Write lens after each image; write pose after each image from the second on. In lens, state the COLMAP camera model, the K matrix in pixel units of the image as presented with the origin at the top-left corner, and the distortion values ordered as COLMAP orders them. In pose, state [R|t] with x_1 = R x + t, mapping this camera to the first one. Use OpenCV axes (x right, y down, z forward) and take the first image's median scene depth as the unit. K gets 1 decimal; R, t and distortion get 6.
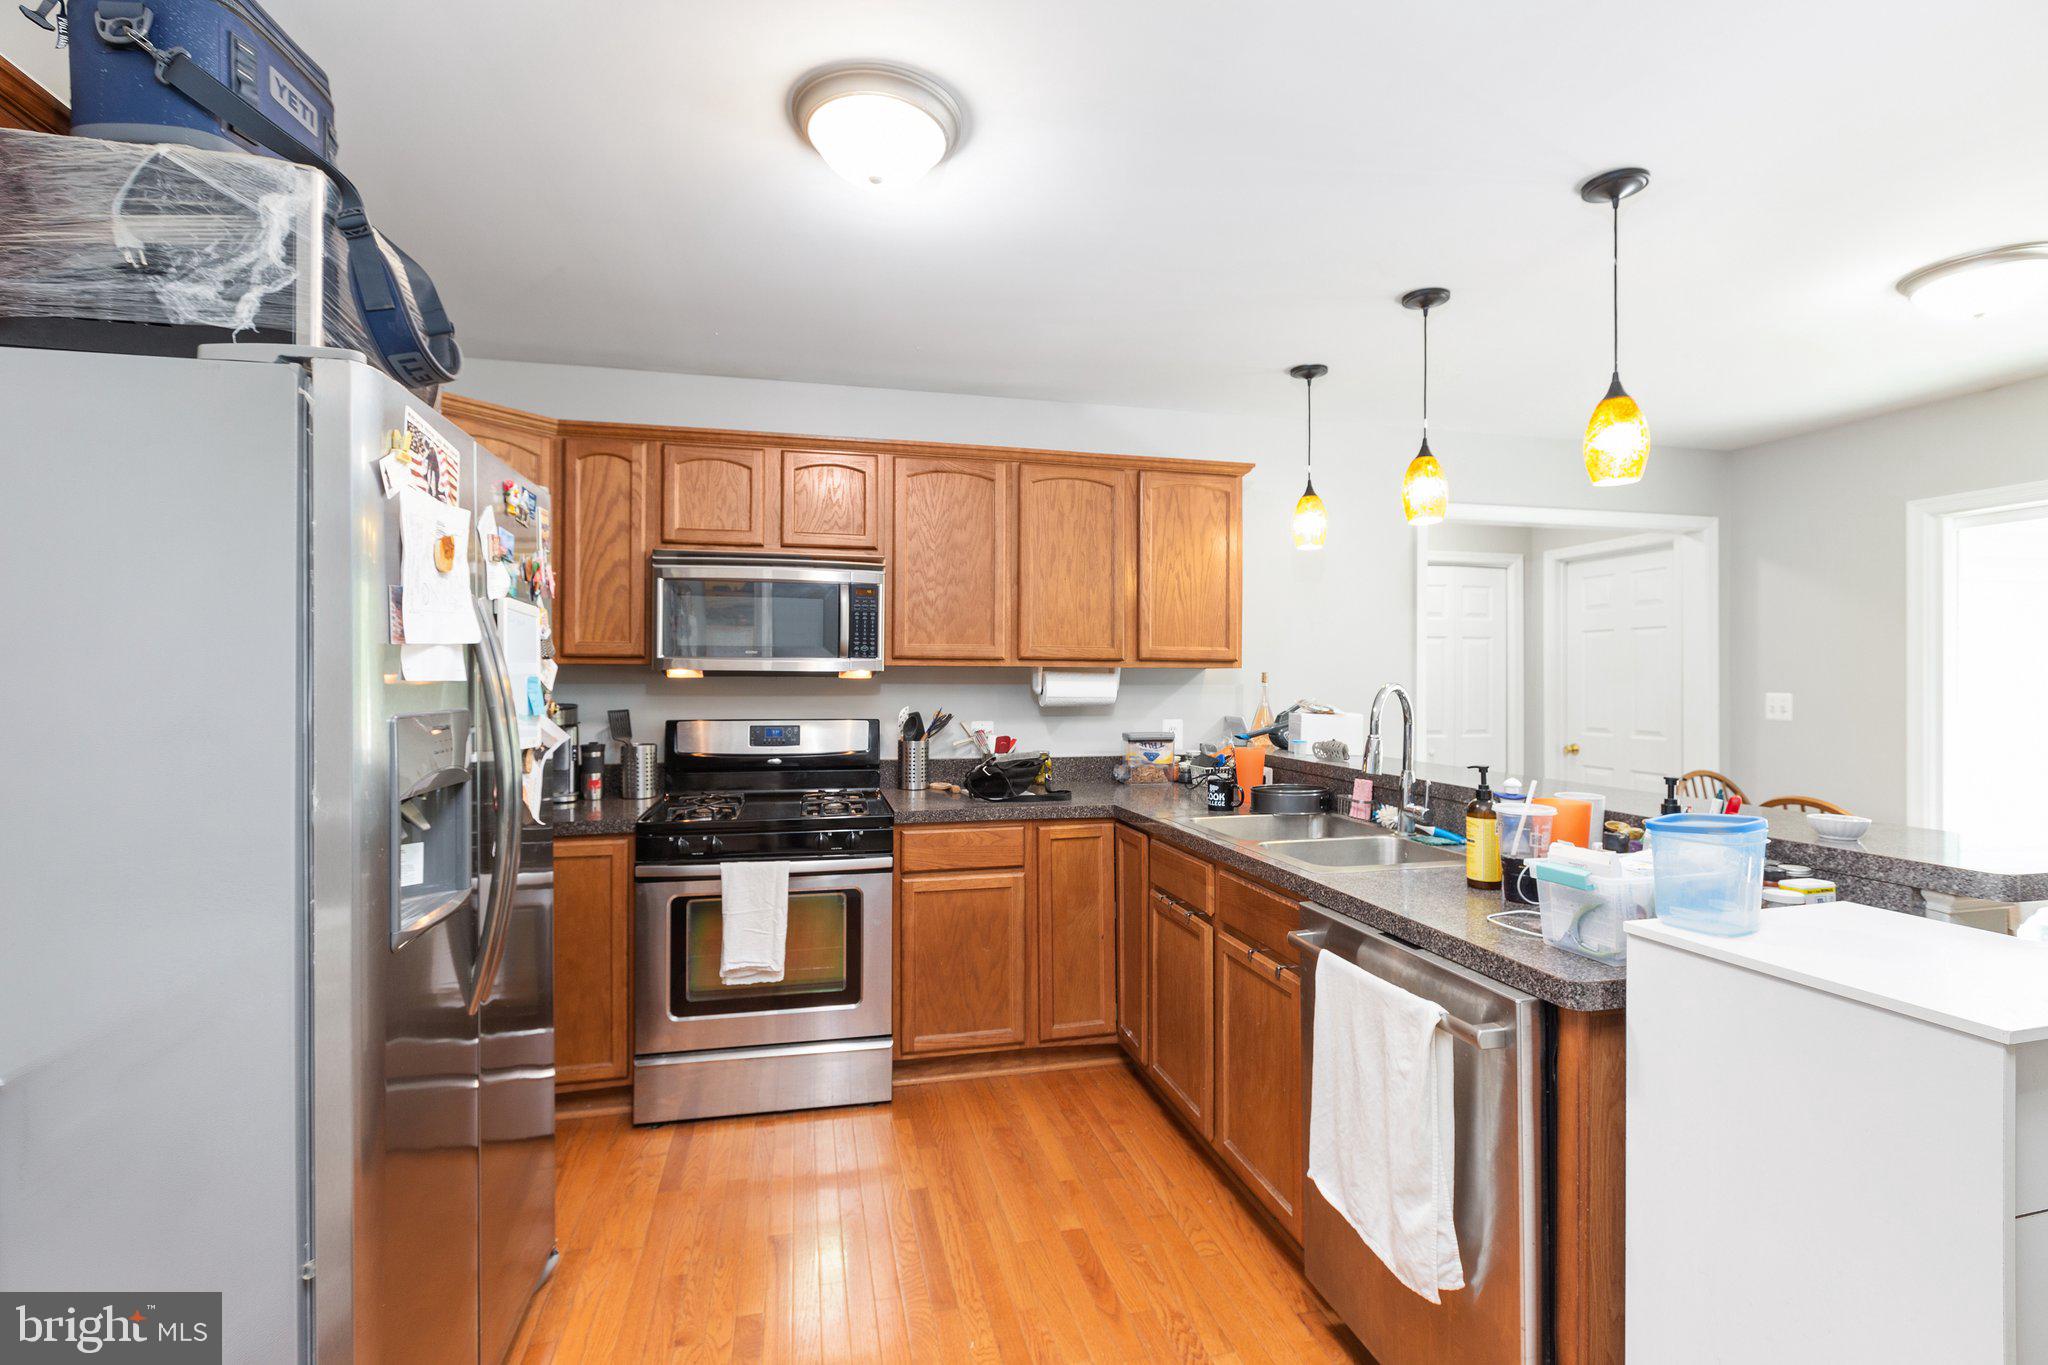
lens RADIAL K [[919.2, 0, 1017.2], [0, 919.2, 682.4], [0, 0, 1]] dist [0.007359, 0.001317]
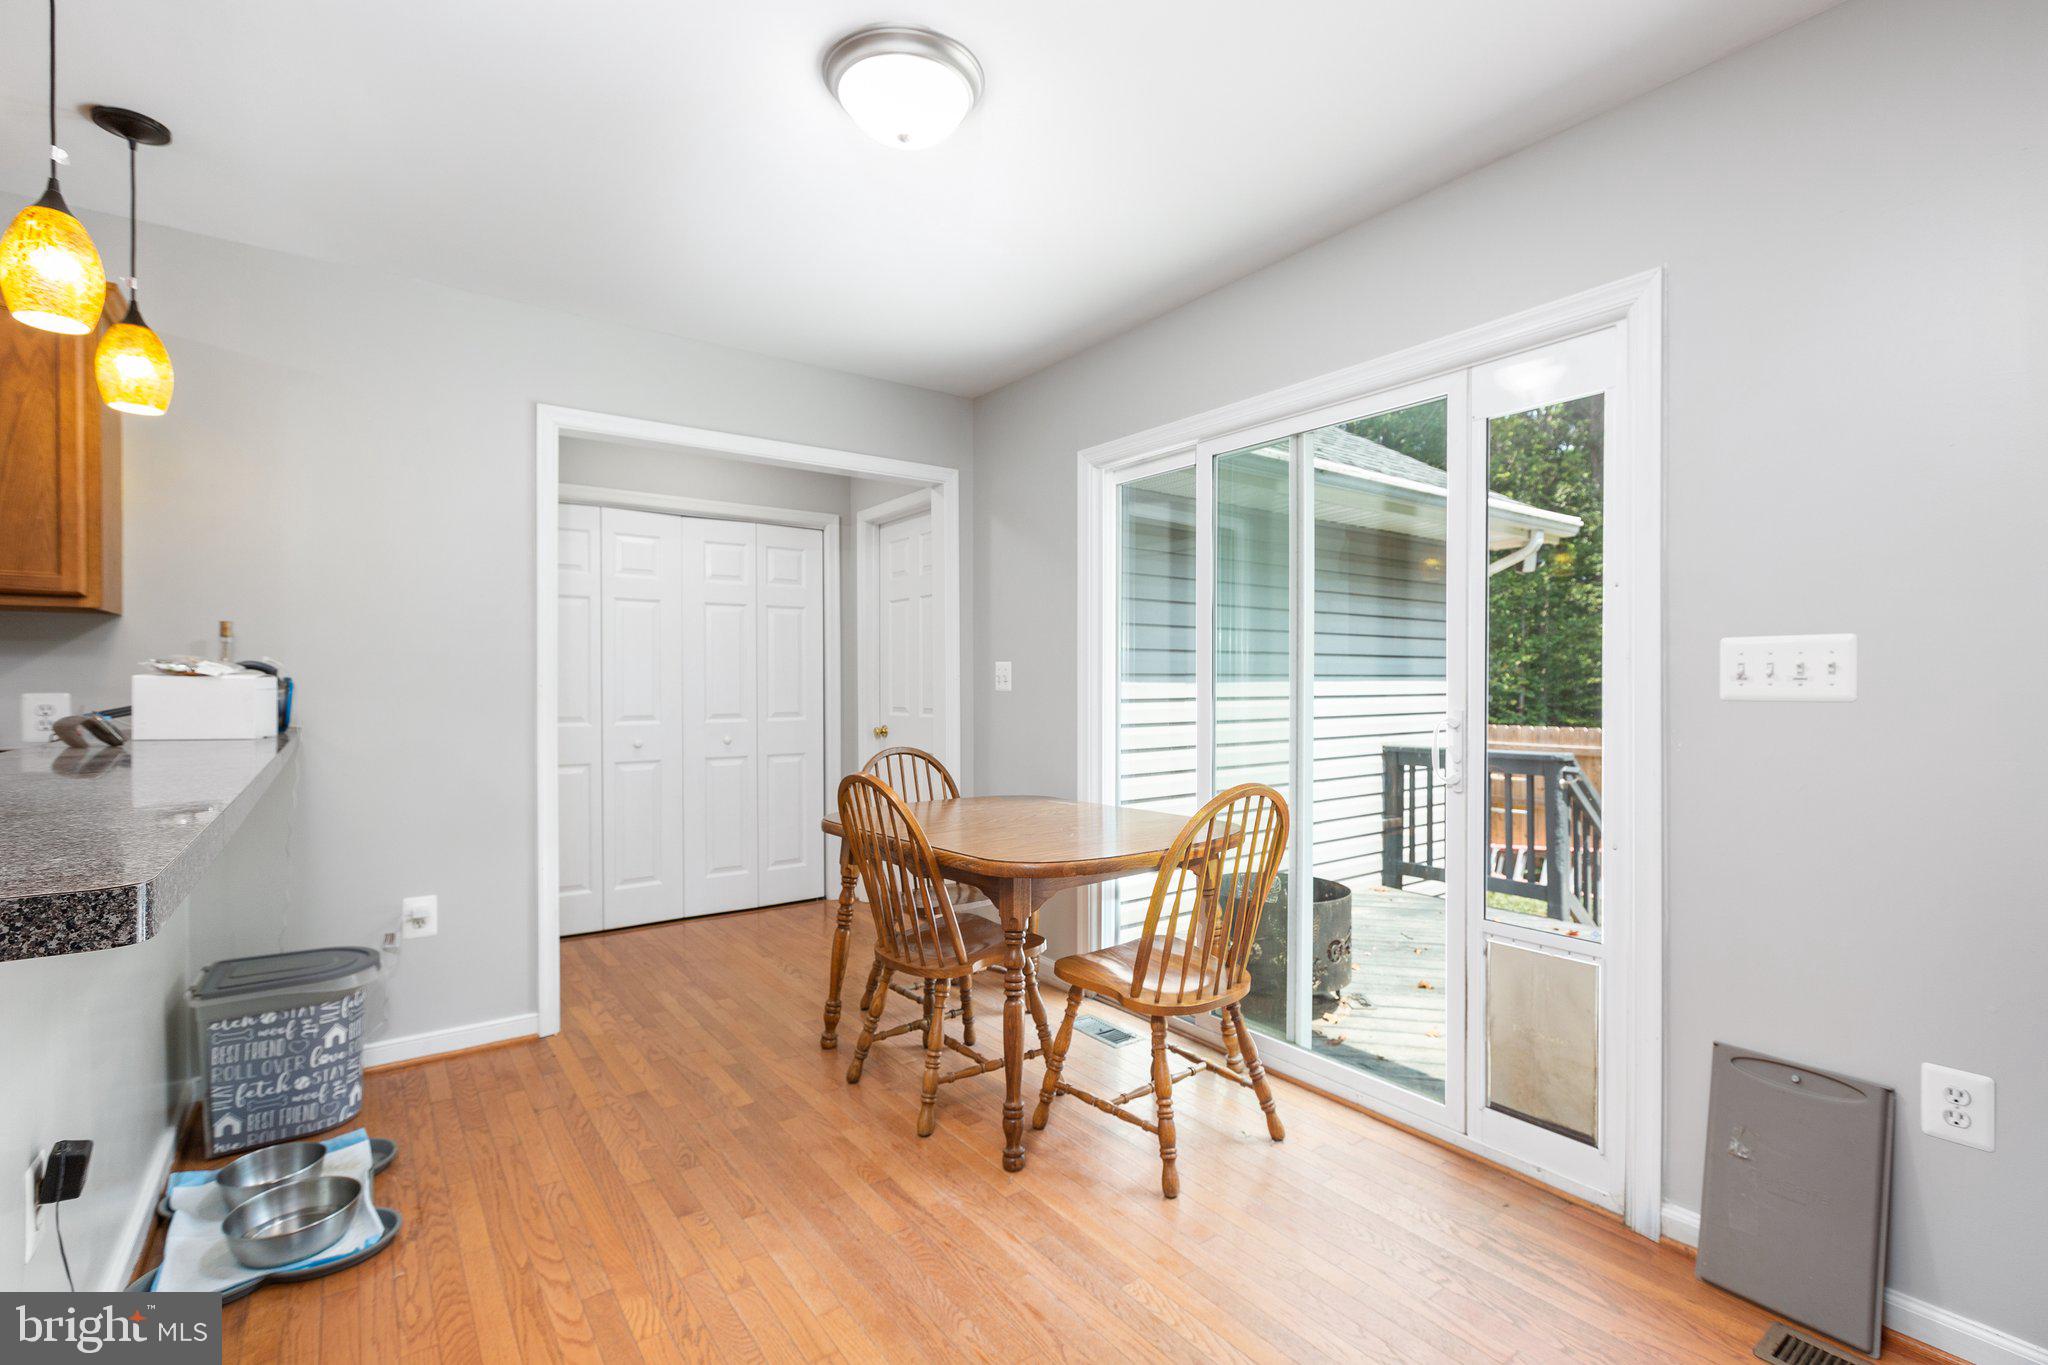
lens RADIAL K [[919.2, 0, 1026.1], [0, 919.2, 683.7], [0, 0, 1]] dist [0.007359, 0.001317]
pose [[0.919217, -0.010321, 0.393617, 0.620122], [0.009049, 0.999946, 0.005087, 0.037089], [-0.393648, -0.001115, 0.919261, 0.196747]]
